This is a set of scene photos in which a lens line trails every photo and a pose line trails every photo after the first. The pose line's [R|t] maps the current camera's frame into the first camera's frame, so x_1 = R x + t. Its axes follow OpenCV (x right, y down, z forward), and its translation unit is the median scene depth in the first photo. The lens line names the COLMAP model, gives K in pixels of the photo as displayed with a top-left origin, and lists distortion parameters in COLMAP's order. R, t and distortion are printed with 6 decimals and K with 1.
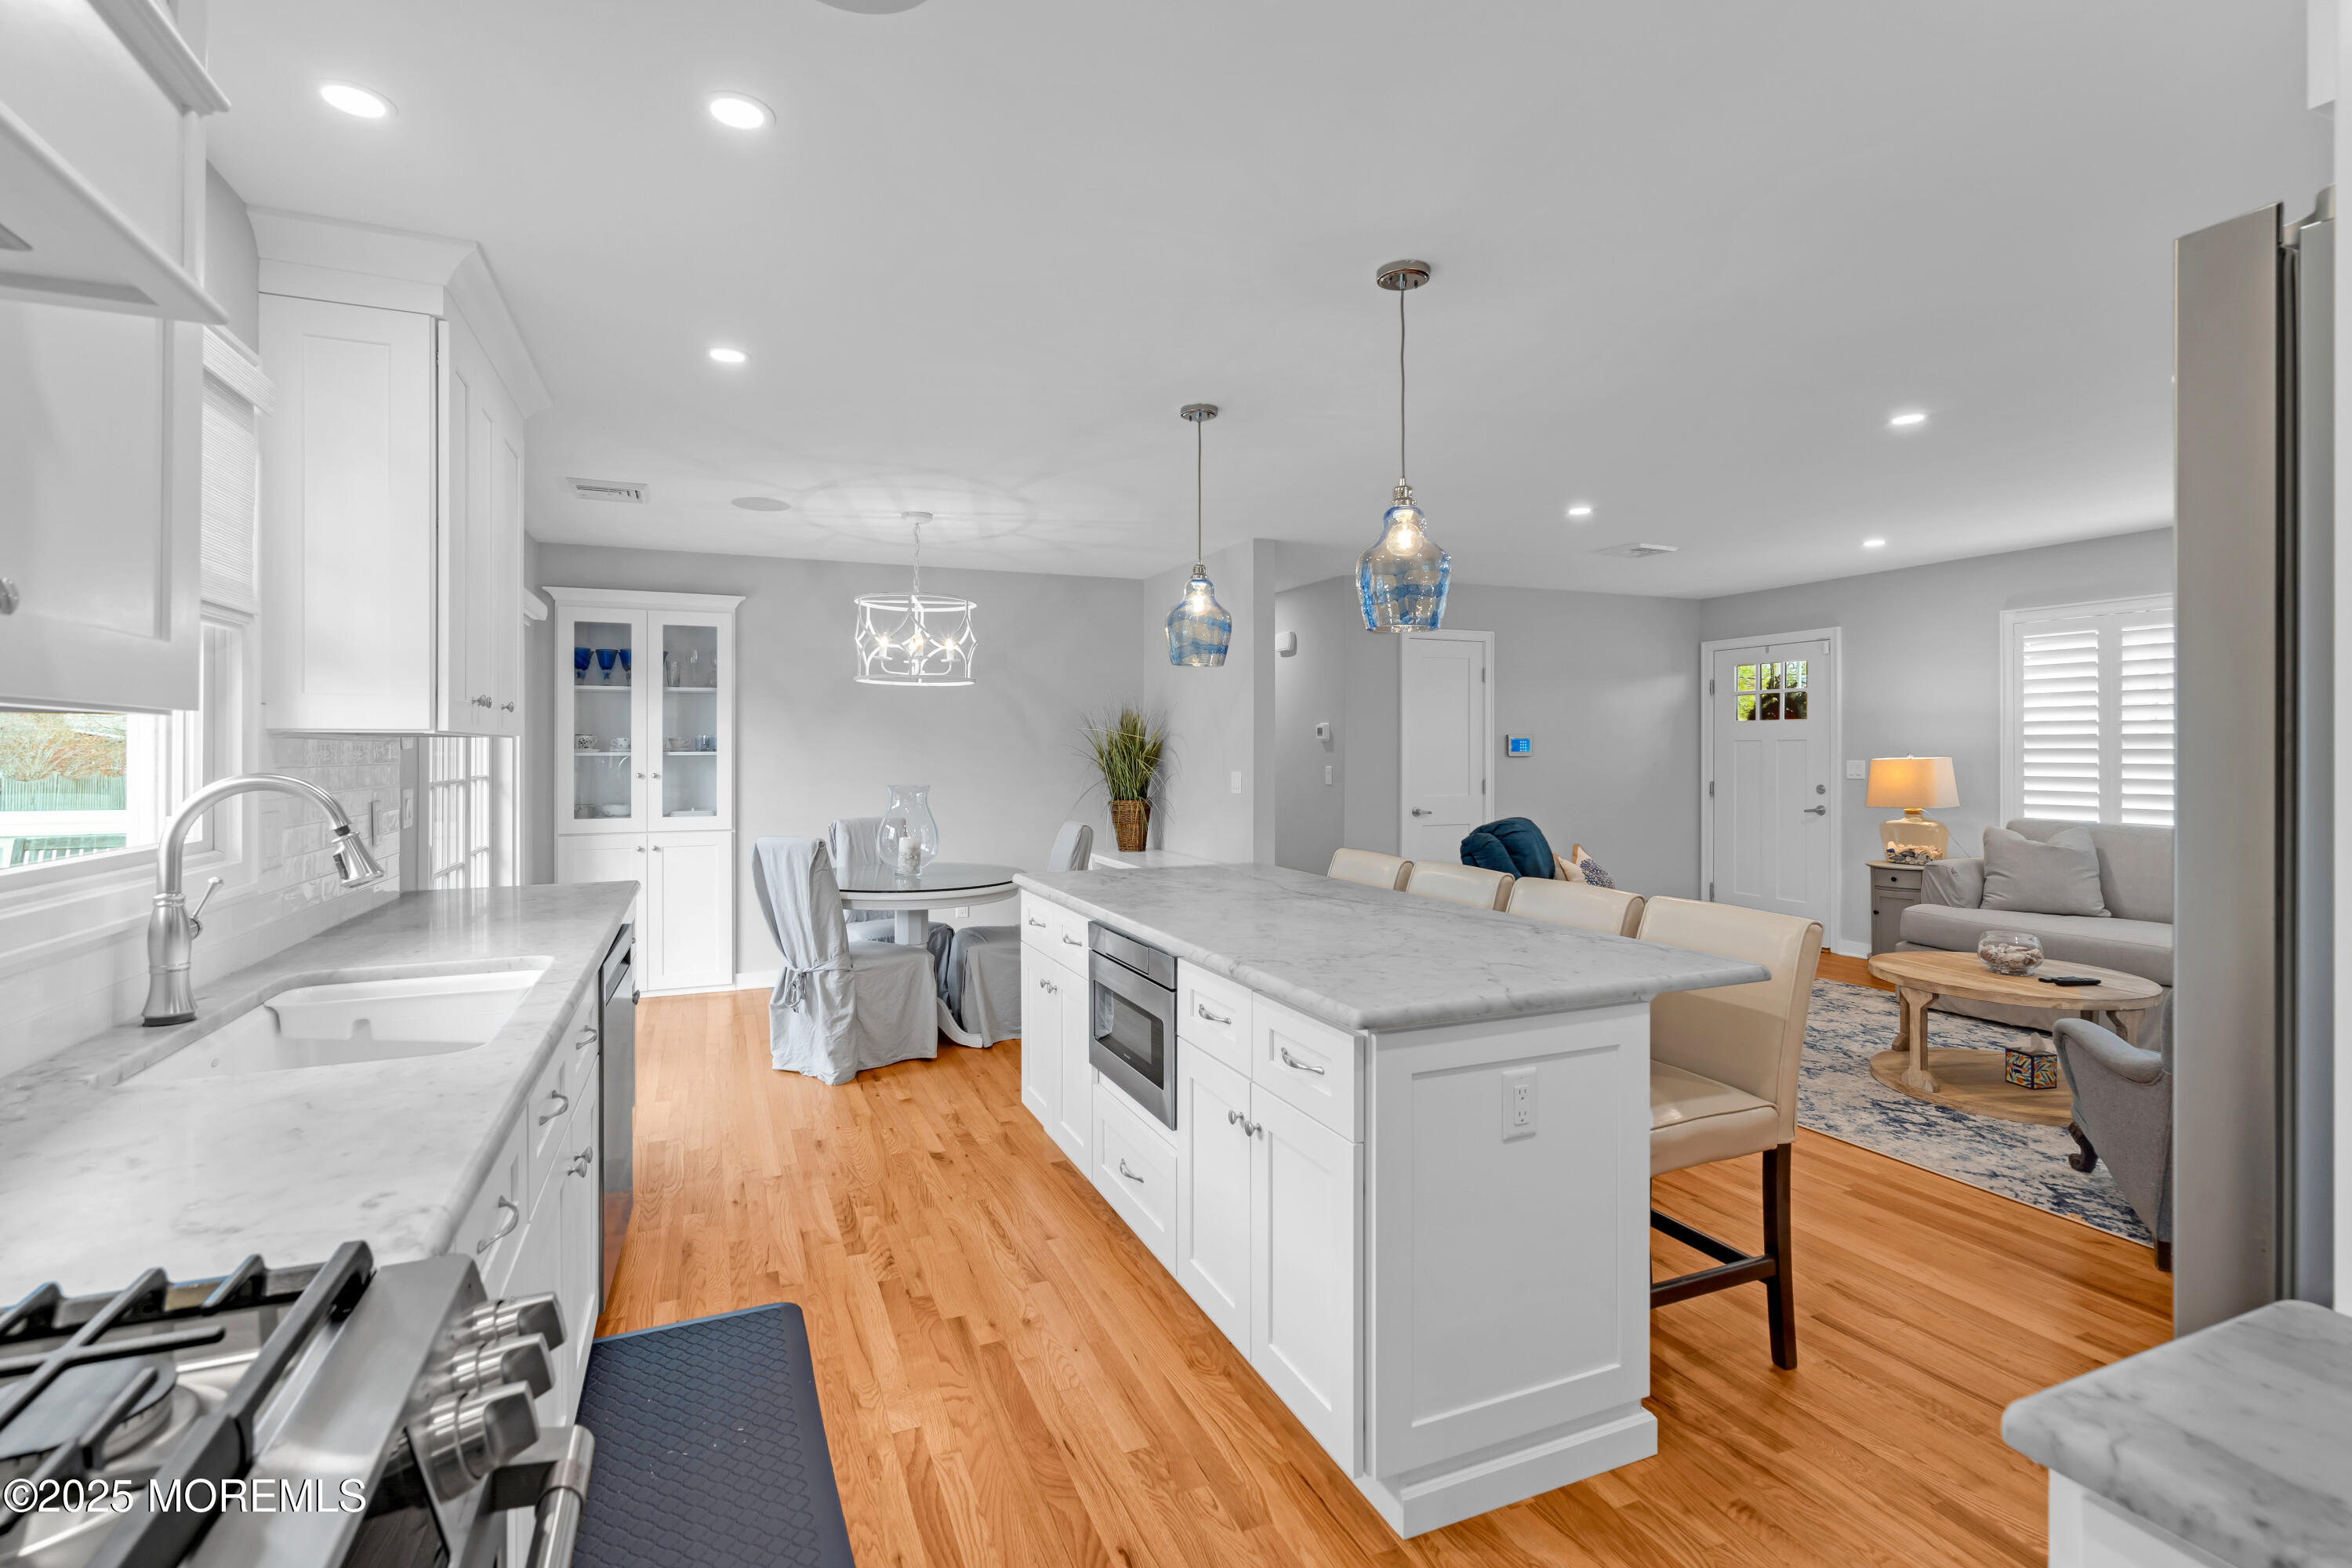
lens RADIAL K [[1091.5, 0, 1177.2], [0, 1091.5, 753.0], [0, 0, 1]] dist [-0.000213, -0.000059]
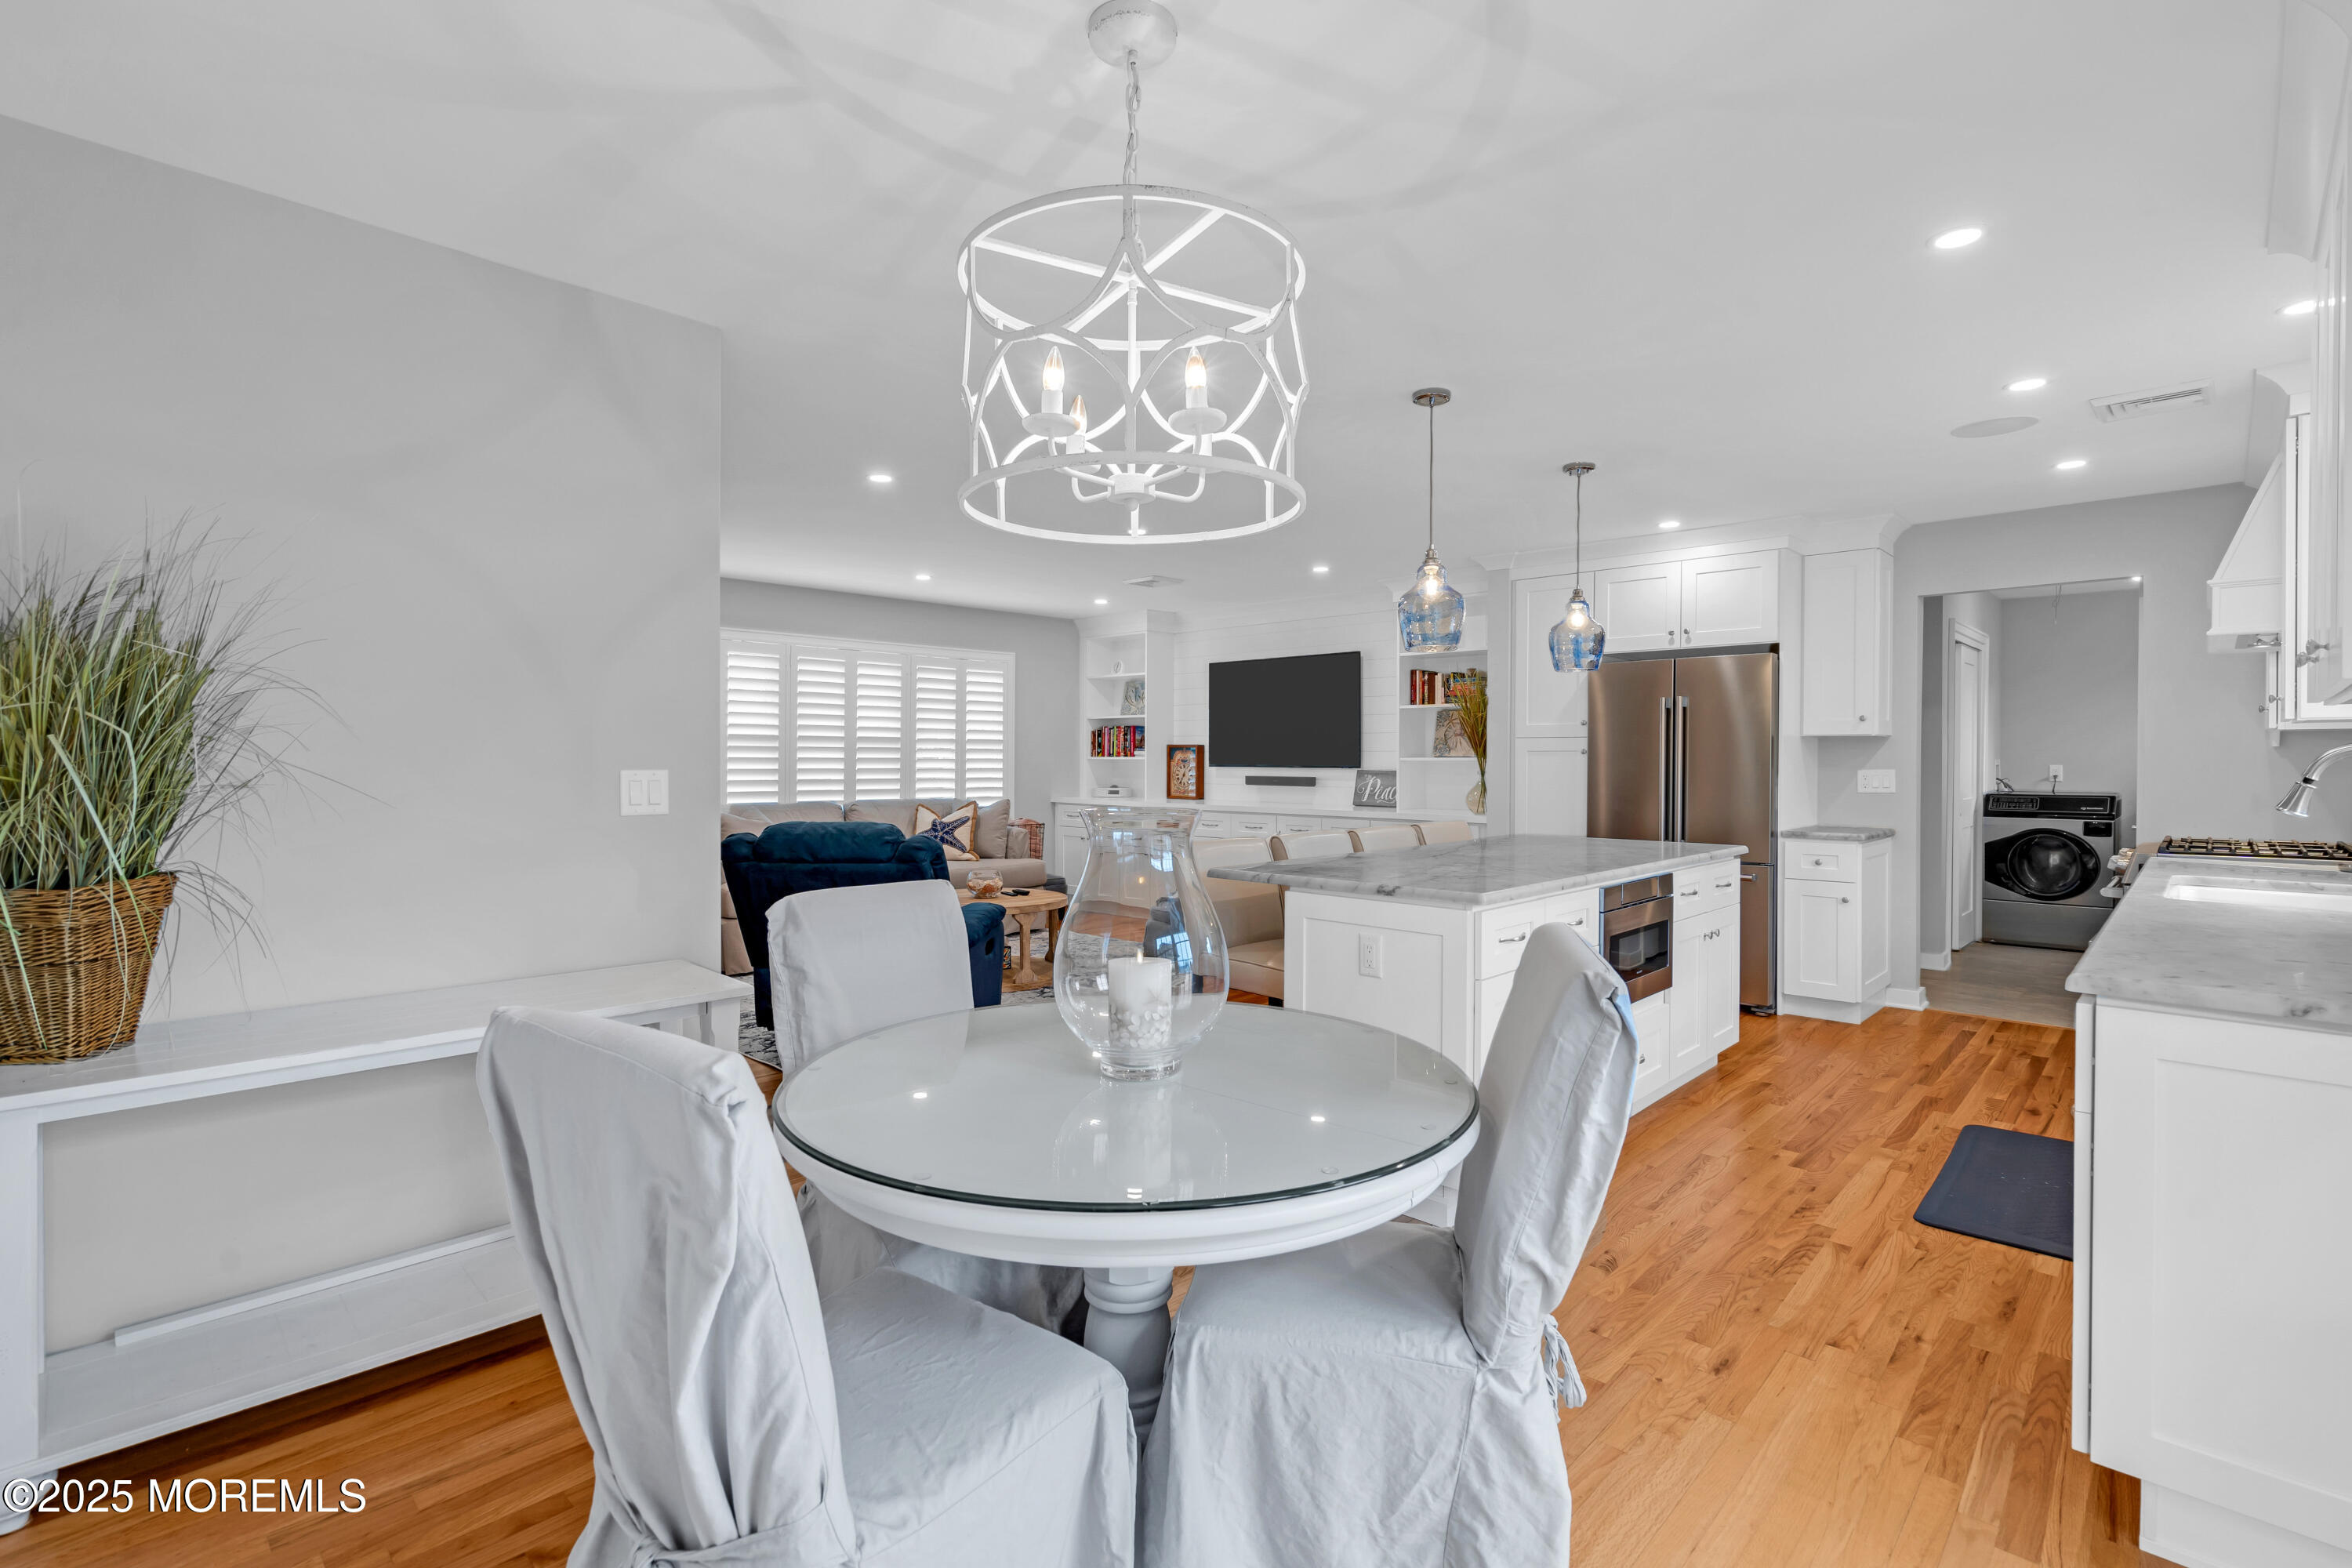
lens RADIAL K [[1072.1, 0, 1175.3], [0, 1072.1, 776.7], [0, 0, 1]] dist [-0.000901, -0.000008]
pose [[-0.388816, -0.010416, 0.921257, -0.902096], [-0.000653, 0.999939, 0.011030, 0.030368], [-0.921315, 0.003687, -0.388799, 1.805756]]
